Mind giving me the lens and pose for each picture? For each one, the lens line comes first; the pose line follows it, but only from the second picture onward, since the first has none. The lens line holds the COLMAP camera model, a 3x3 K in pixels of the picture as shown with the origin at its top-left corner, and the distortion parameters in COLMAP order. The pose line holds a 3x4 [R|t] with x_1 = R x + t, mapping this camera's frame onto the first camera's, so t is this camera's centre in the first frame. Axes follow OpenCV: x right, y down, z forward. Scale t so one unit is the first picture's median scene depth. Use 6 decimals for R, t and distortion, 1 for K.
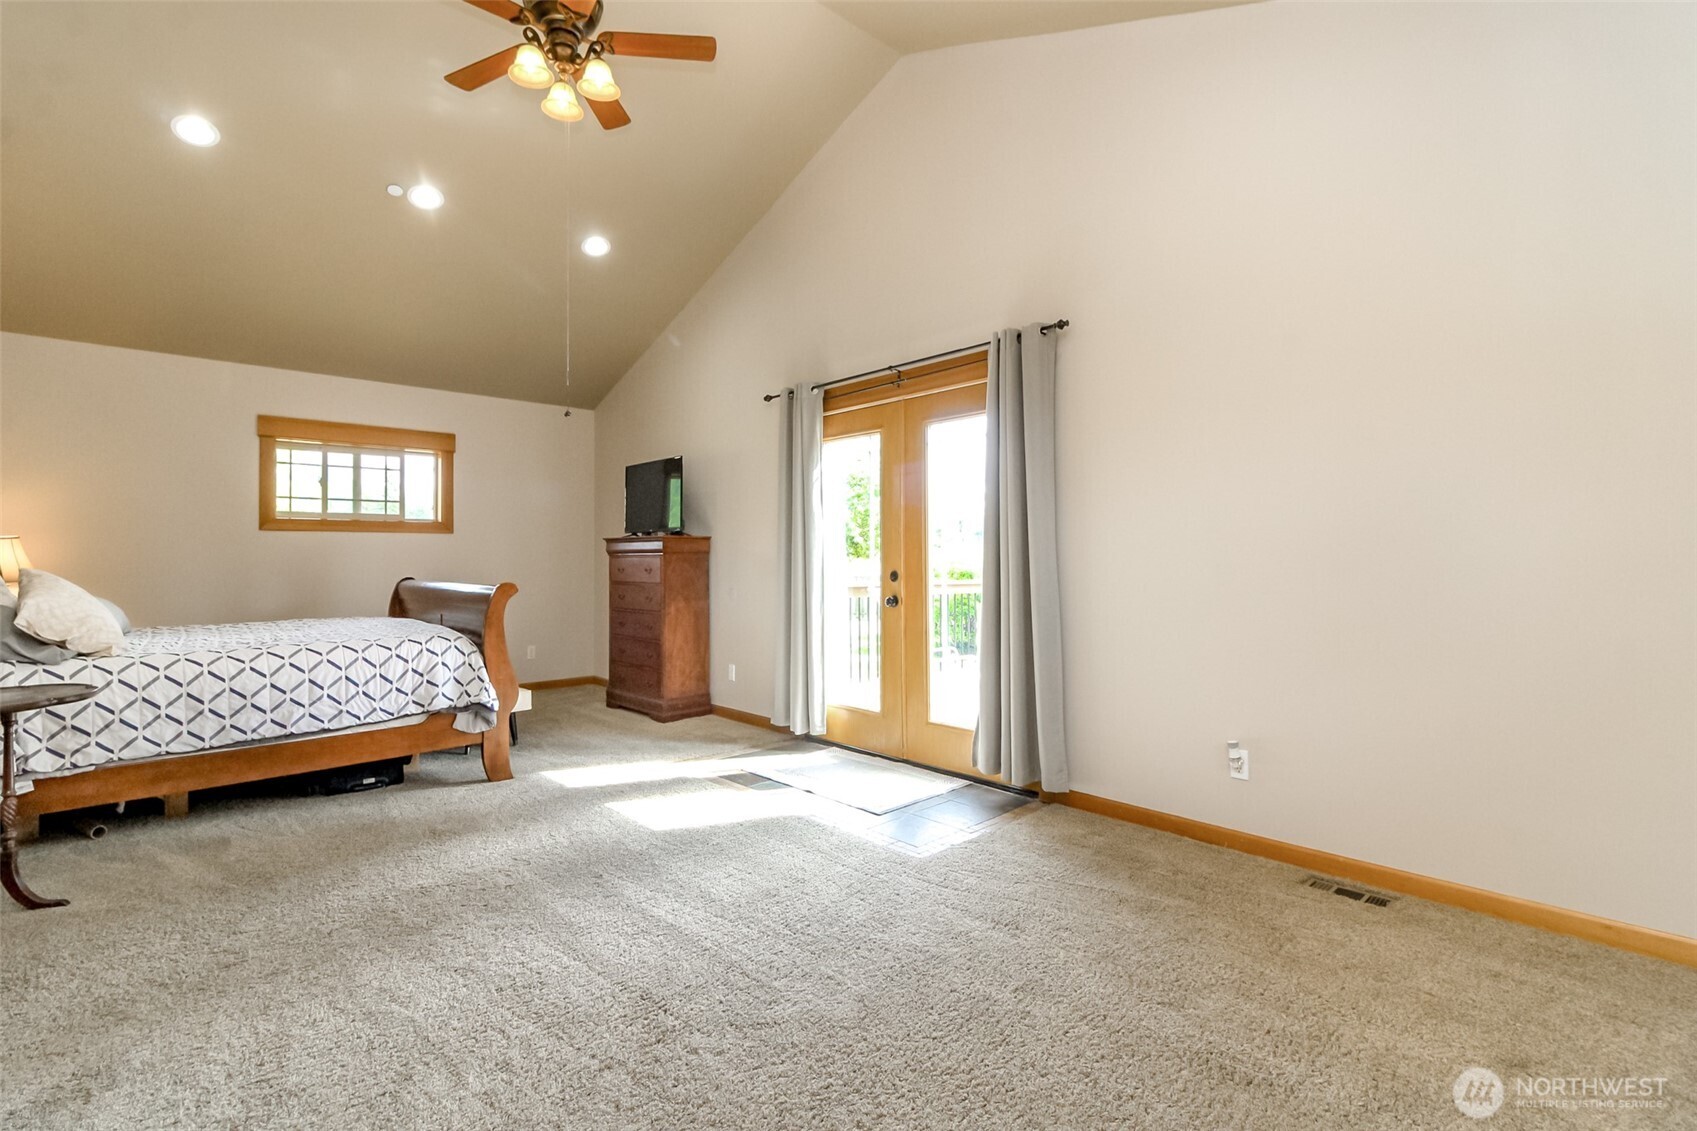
lens RADIAL K [[760.0, 0, 848.9], [0, 760.0, 546.0], [0, 0, 1]] dist [-0.002176, -0.000808]
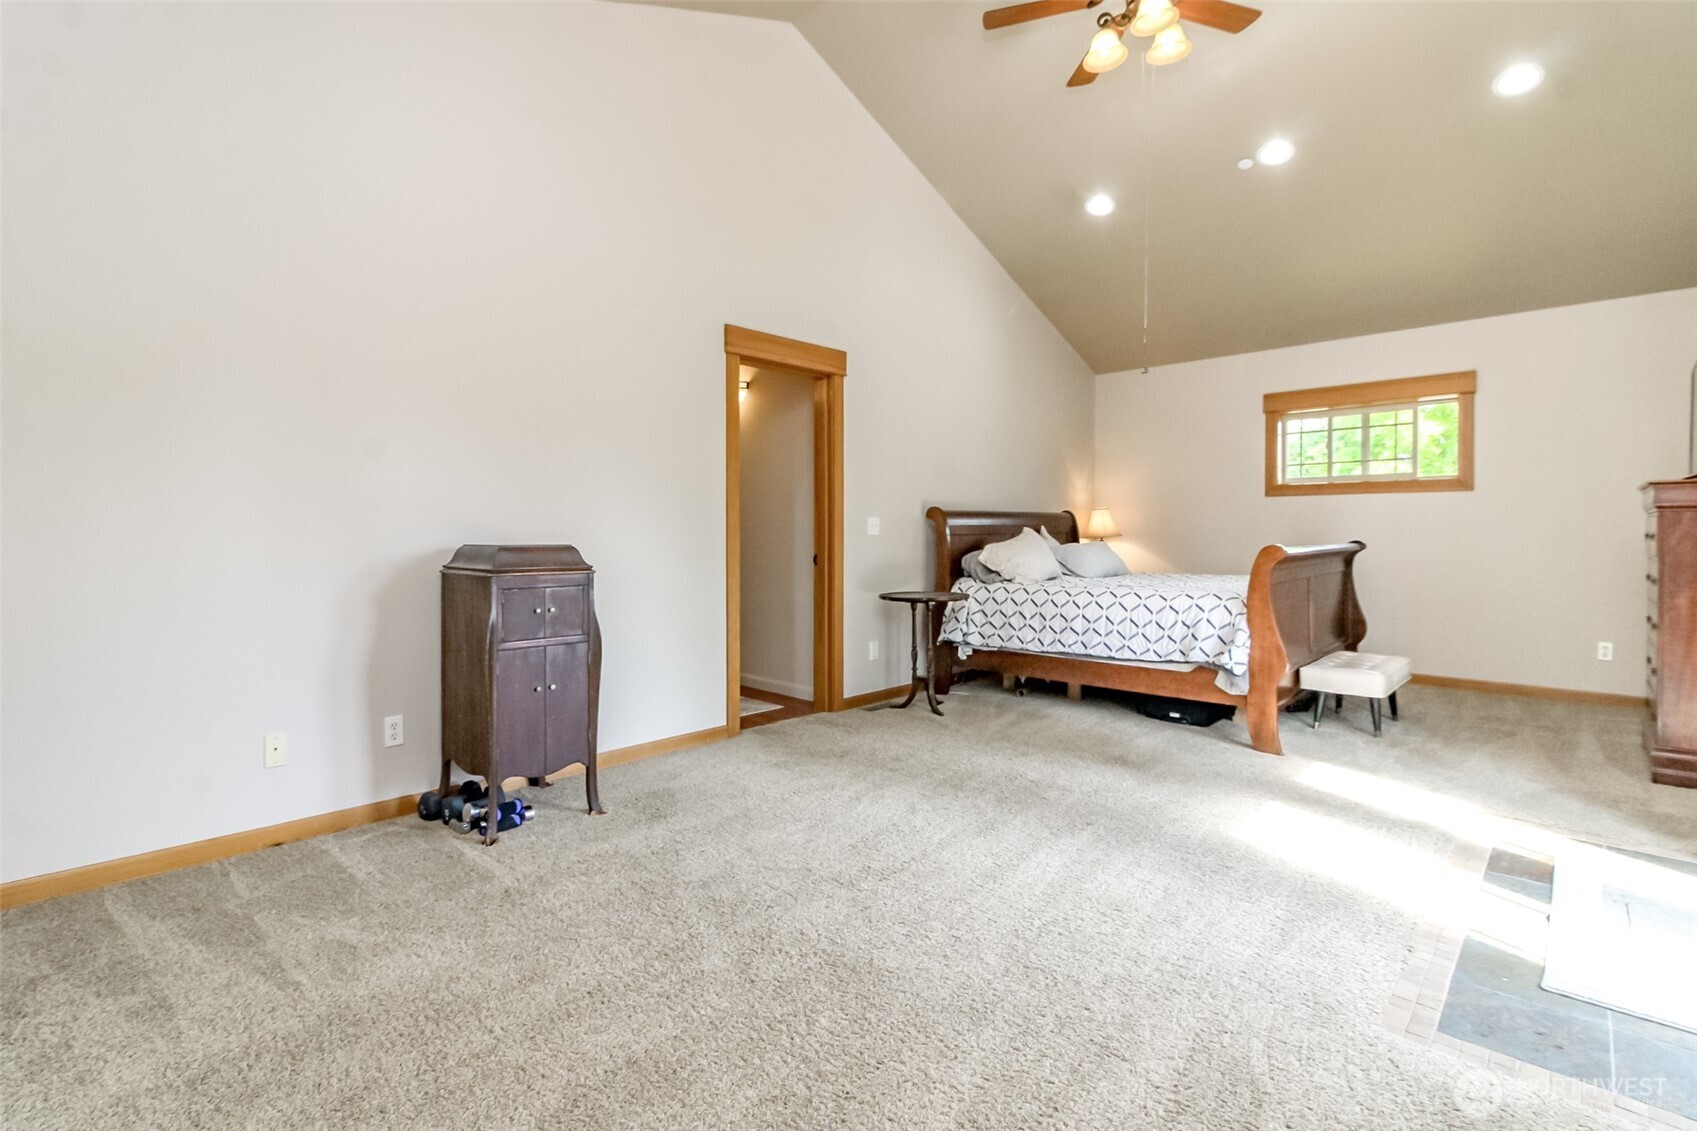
lens RADIAL K [[789.5, 0, 841.0], [0, 789.5, 539.4], [0, 0, 1]] dist [-0.008147, -0.001459]
pose [[0.035627, 0.014062, -0.999266, 0.552047], [0.019817, 0.999694, 0.014774, 0.019042], [0.999169, -0.020329, 0.035337, 0.482796]]
